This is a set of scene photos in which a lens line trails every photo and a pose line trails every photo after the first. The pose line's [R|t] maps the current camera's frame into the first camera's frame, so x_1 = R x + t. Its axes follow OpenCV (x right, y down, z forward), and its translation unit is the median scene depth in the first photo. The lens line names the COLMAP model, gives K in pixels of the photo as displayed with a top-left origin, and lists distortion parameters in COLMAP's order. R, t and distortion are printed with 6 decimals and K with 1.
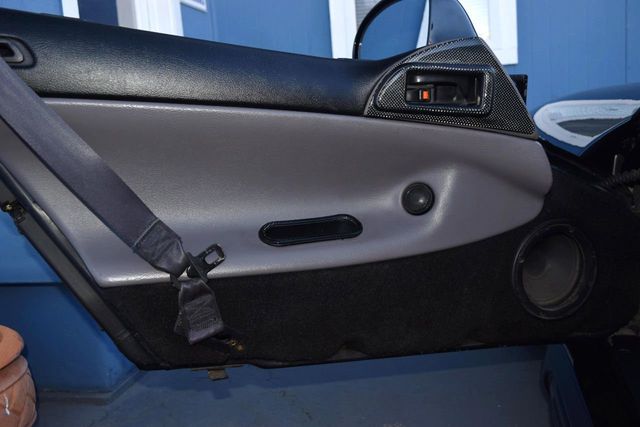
lens RADIAL K [[674.0, 0, 319.4], [0, 674.0, 214.0], [0, 0, 1]] dist [0.019032, 0.000000]
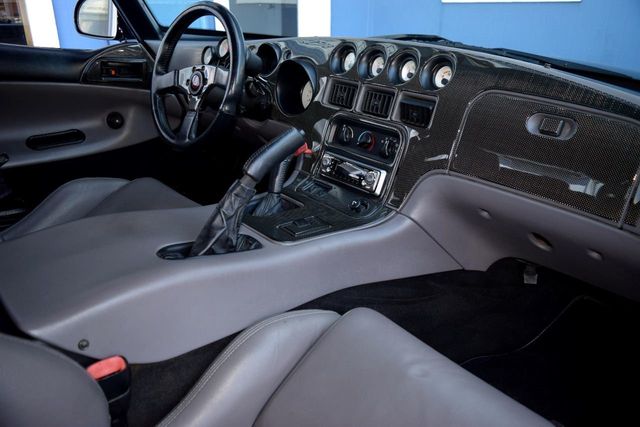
lens RADIAL K [[494.4, 0, 321.7], [0, 494.4, 213.4], [0, 0, 1]] dist [-0.023494, 0.011548]
pose [[0.843866, -0.154875, 0.513715, -0.145983], [0.034905, 0.971253, 0.235478, -0.085497], [-0.535417, -0.180781, 0.825013, -0.658928]]
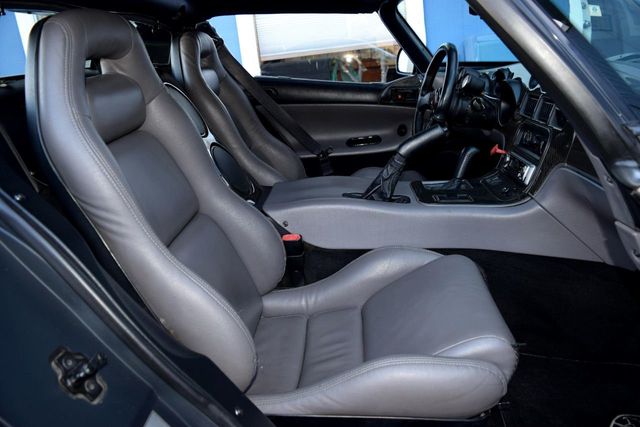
lens RADIAL K [[494.4, 0, 319.2], [0, 494.4, 213.2], [0, 0, 1]] dist [-0.023494, 0.011548]
pose [[0.975686, 0.006472, -0.219079, 0.301104], [0.027564, 0.988004, 0.151947, -0.000470], [0.217434, -0.154291, 0.963803, -1.287794]]
